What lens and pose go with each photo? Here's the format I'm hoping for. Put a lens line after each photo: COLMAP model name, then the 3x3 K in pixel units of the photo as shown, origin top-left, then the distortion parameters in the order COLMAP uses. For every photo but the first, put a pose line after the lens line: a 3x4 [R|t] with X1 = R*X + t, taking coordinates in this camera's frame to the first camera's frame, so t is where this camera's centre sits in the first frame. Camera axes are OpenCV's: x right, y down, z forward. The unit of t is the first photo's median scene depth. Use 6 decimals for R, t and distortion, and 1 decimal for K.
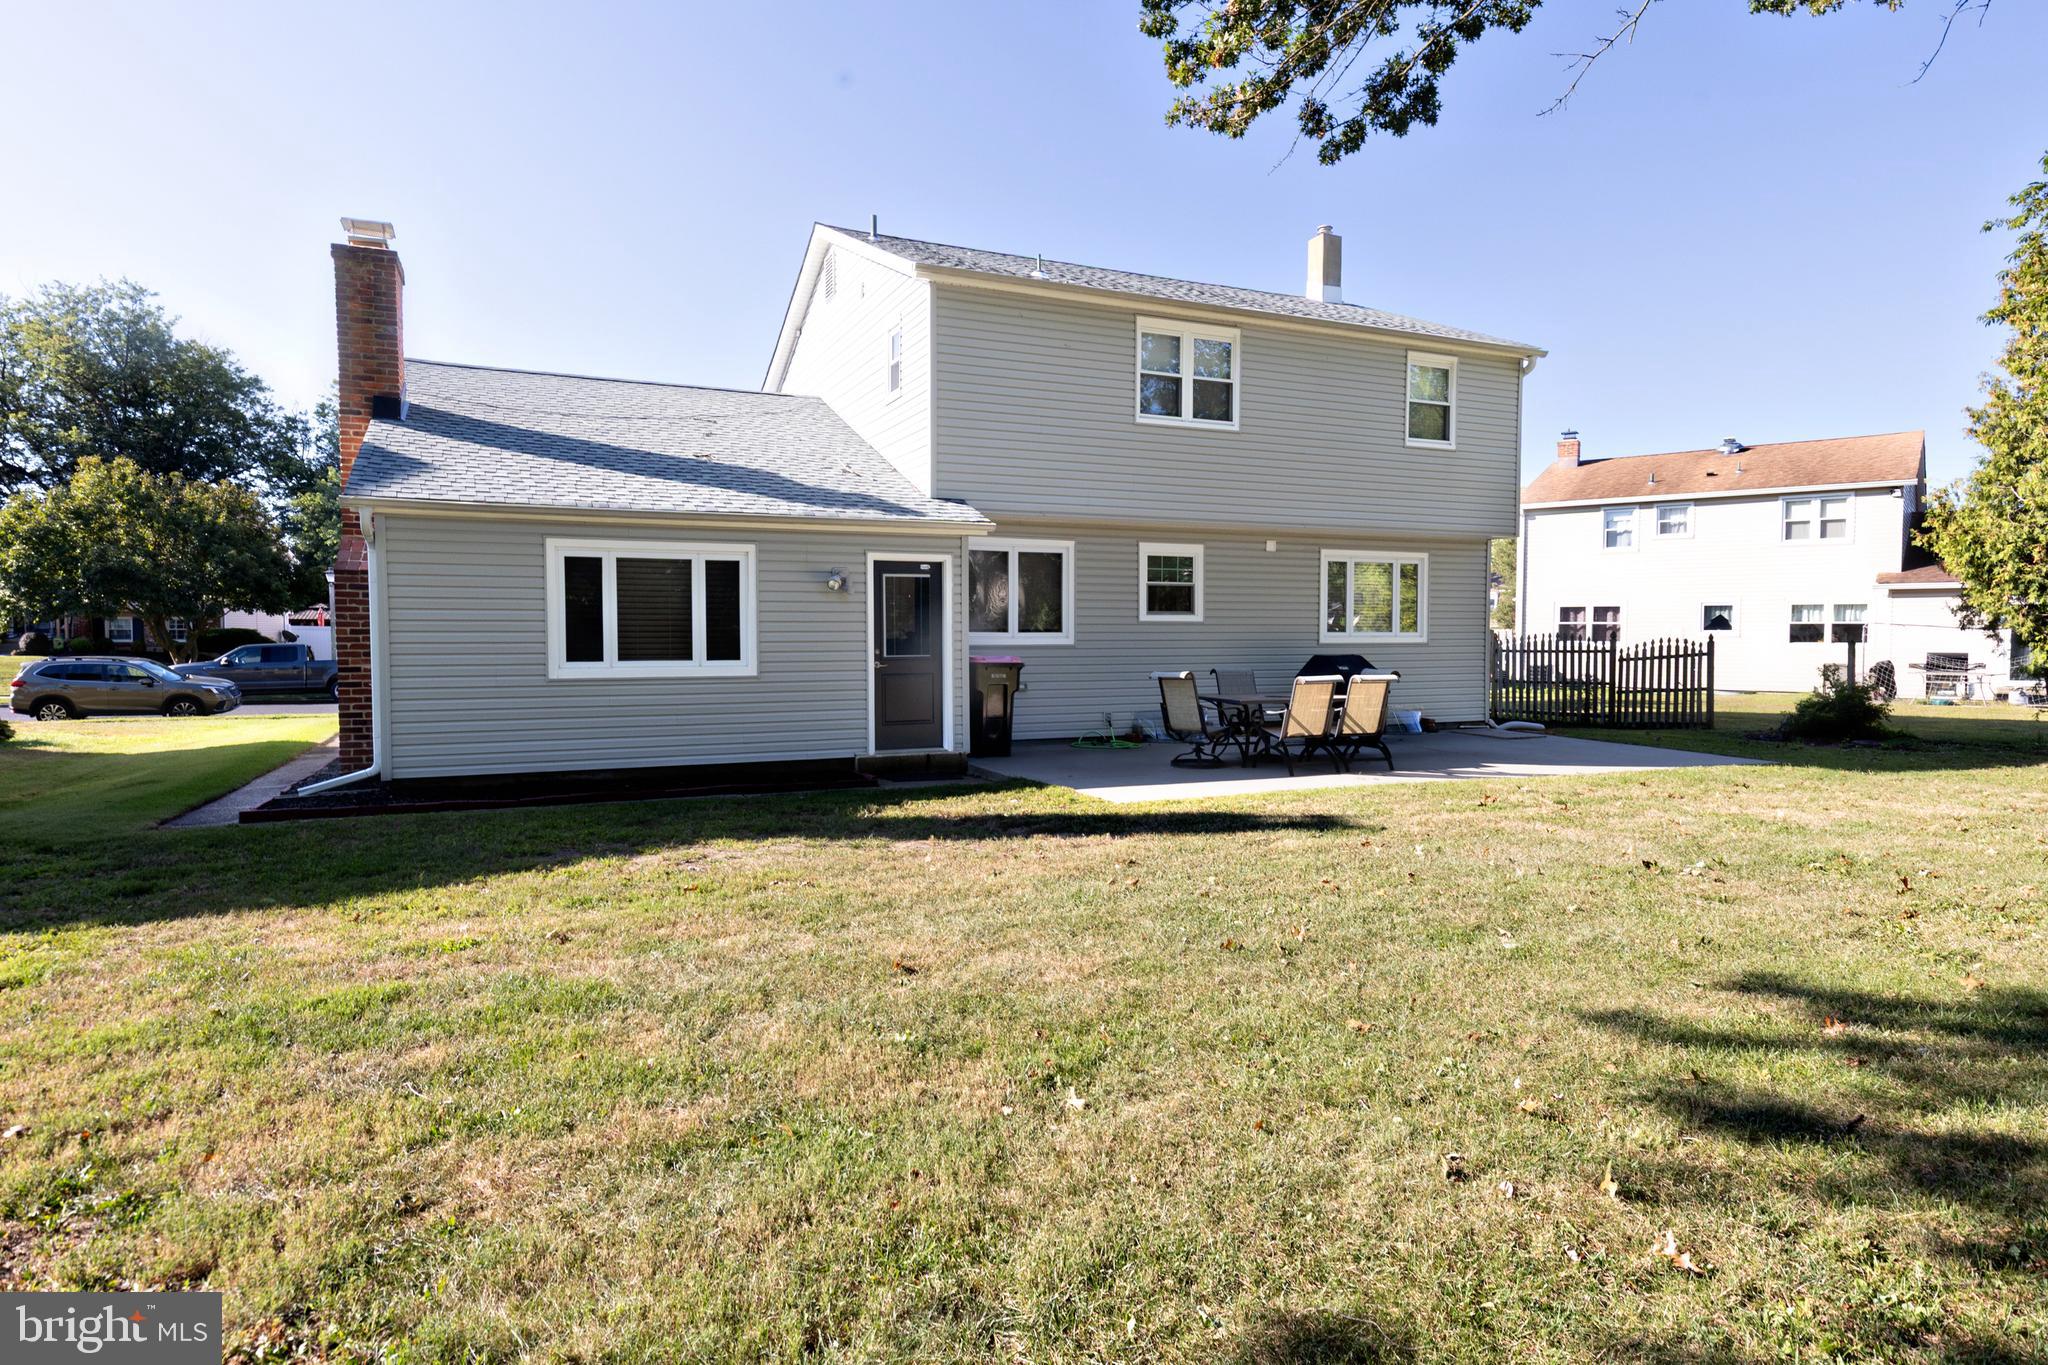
lens RADIAL K [[1261.9, 0, 1017.7], [0, 1261.9, 681.5], [0, 0, 1]] dist [-0.005471, 0.001131]
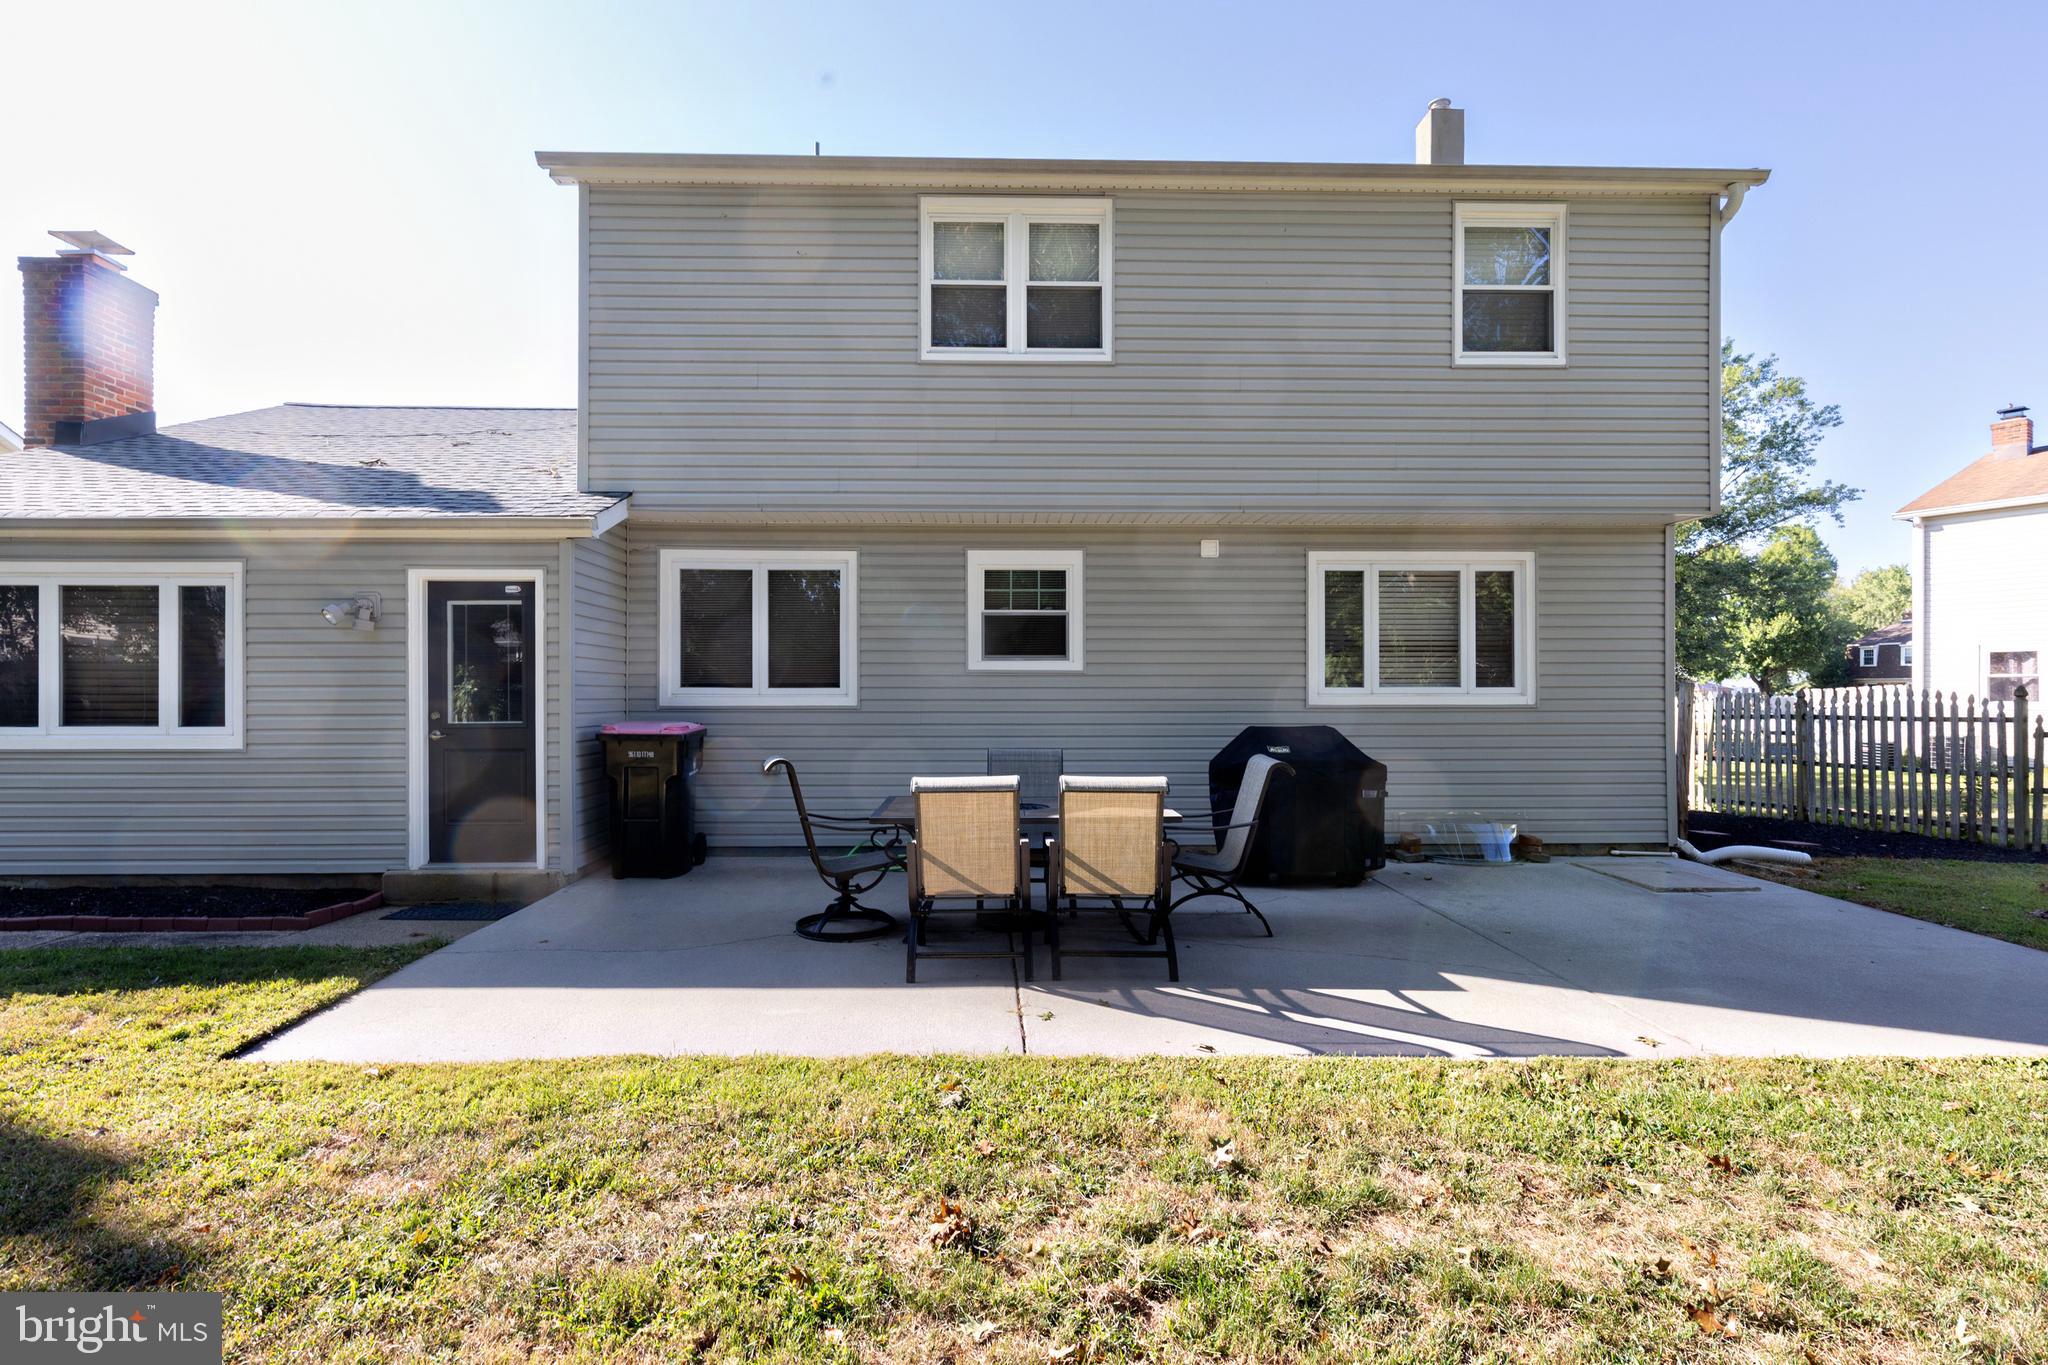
lens RADIAL K [[1020.7, 0, 1033.2], [0, 1020.7, 682.4], [0, 0, 1]] dist [0.001272, -0.000741]
pose [[0.914611, -0.004829, -0.404306, 0.342661], [-0.015075, 0.998826, -0.046033, -0.017930], [0.404054, 0.048197, 0.913465, 0.535832]]
